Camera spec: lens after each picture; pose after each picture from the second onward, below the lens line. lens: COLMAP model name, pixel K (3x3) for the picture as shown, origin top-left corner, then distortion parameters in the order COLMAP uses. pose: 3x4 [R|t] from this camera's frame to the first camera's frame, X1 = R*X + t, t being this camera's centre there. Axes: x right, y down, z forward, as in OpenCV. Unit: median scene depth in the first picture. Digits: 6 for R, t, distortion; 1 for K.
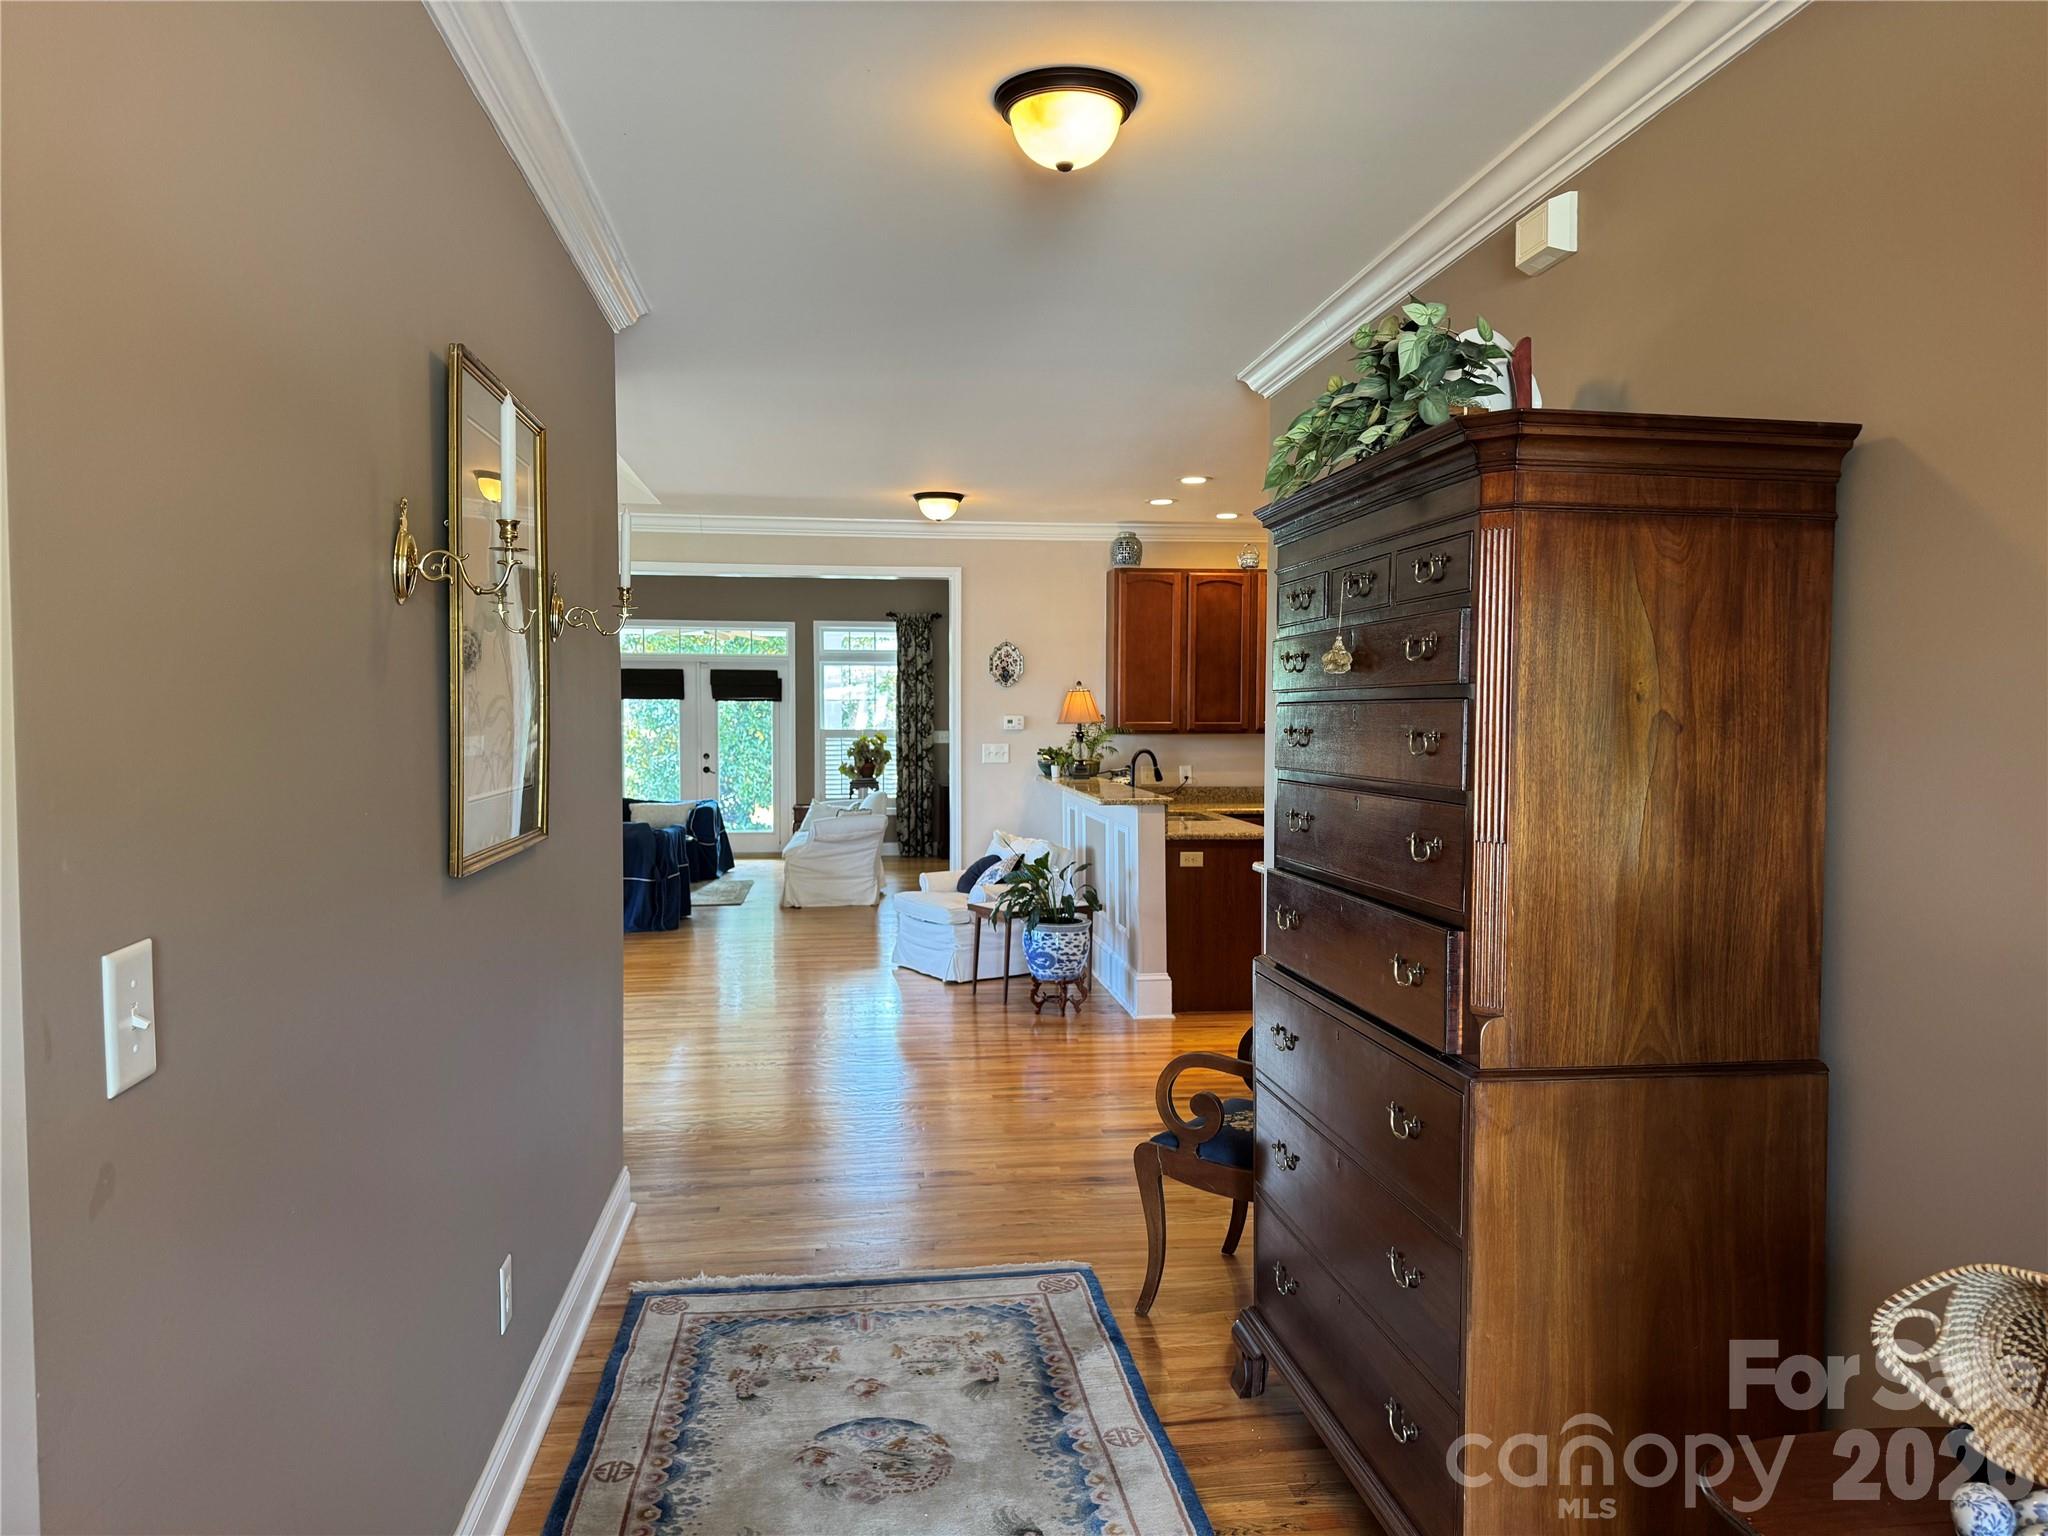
lens RADIAL K [[1438.2, 0, 1034.8], [0, 1438.2, 767.5], [0, 0, 1]] dist [0.078709, -0.095737]
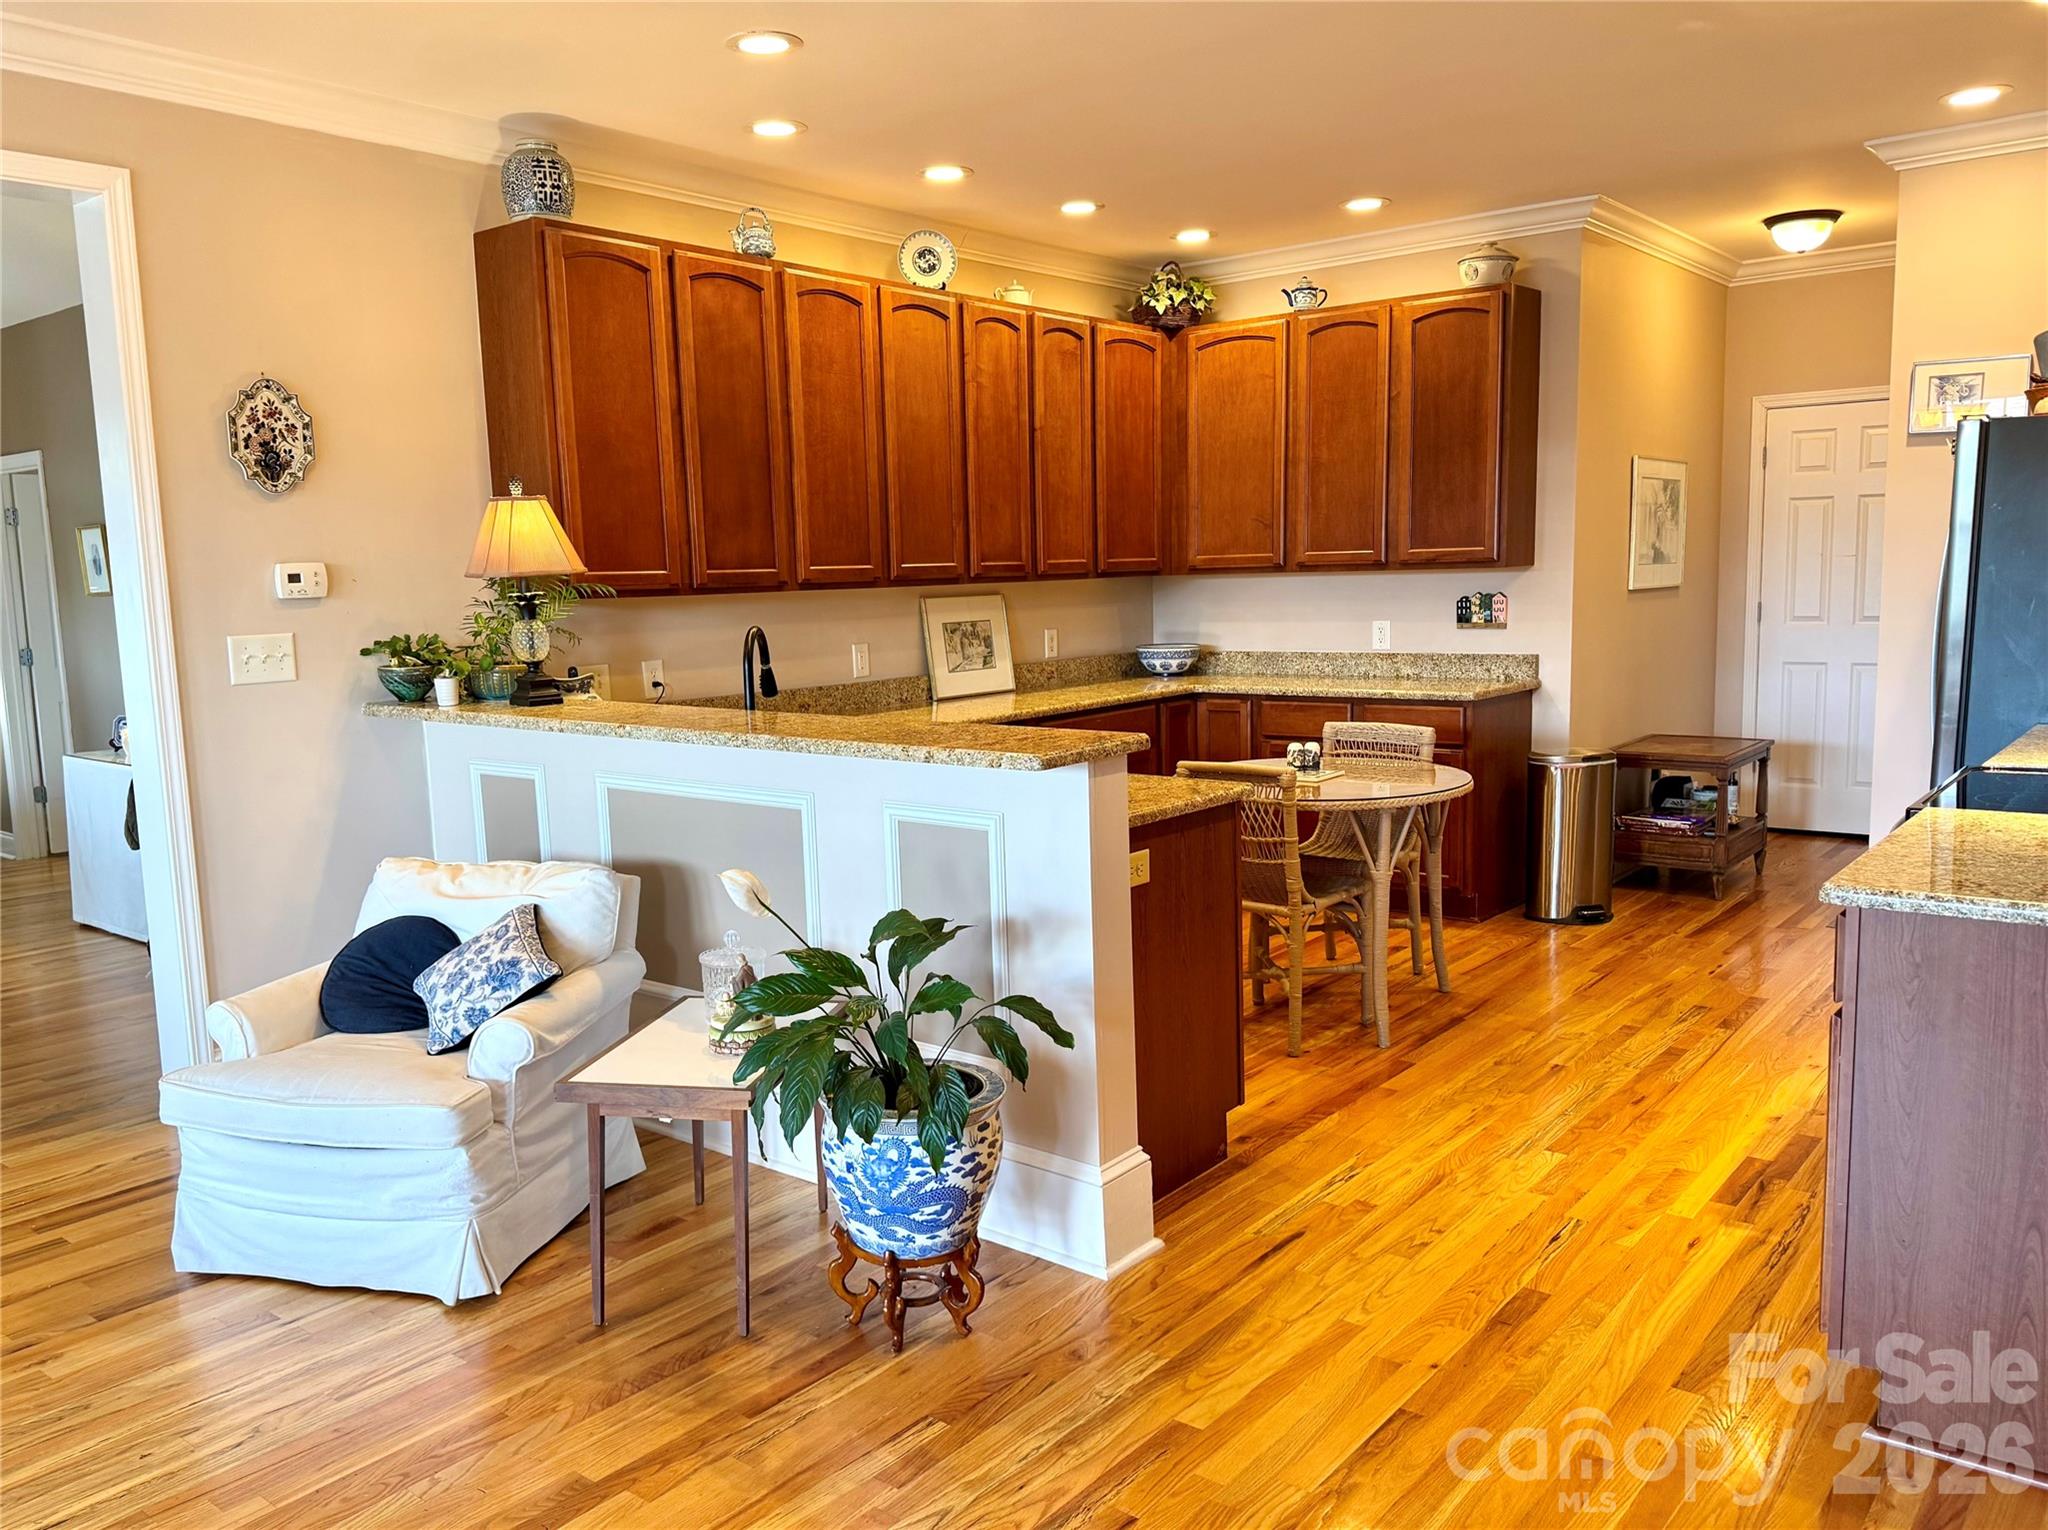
lens RADIAL K [[1540.6, 0, 1005.4], [0, 1540.6, 786.0], [0, 0, 1]] dist [-0.004239, -0.002681]
pose [[0.712144, -0.111898, 0.693059, -0.143215], [0.056381, 0.993143, 0.102415, -0.005323], [-0.699766, -0.033859, 0.713569, 0.436827]]
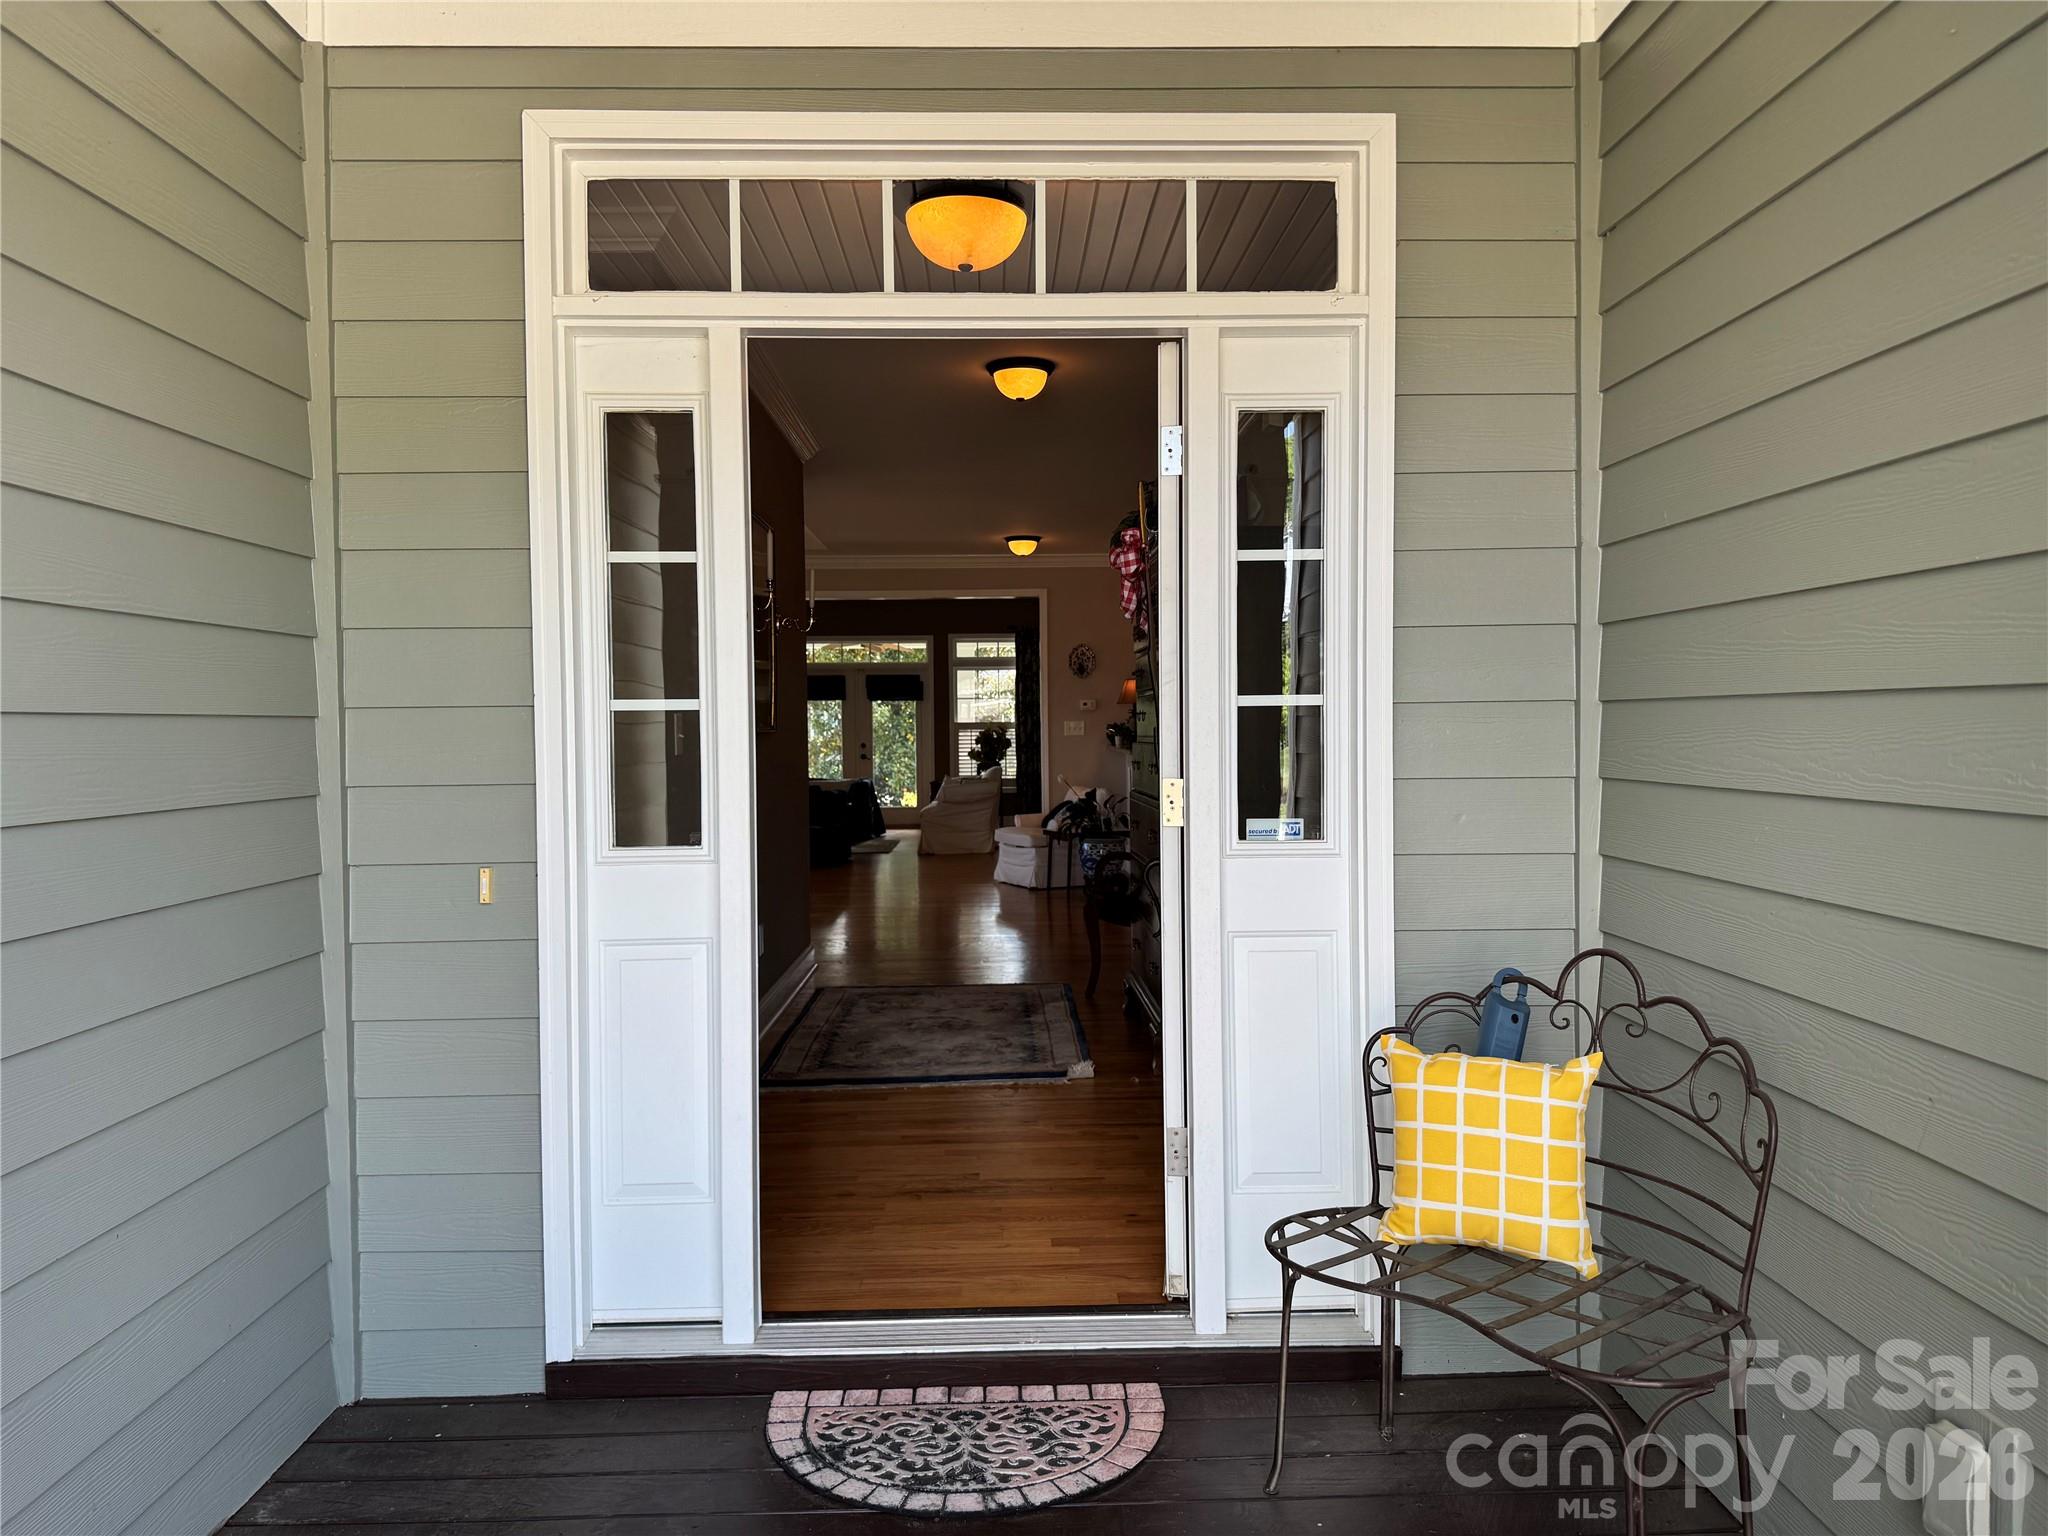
lens RADIAL K [[1438.2, 0, 1019.7], [0, 1438.2, 764.6], [0, 0, 1]] dist [0.078709, -0.095737]
pose [[0.992853, -0.008974, -0.119007, 0.063333], [0.007381, 0.999877, -0.013823, 0.033057], [0.119116, 0.012845, 0.992797, -0.251523]]
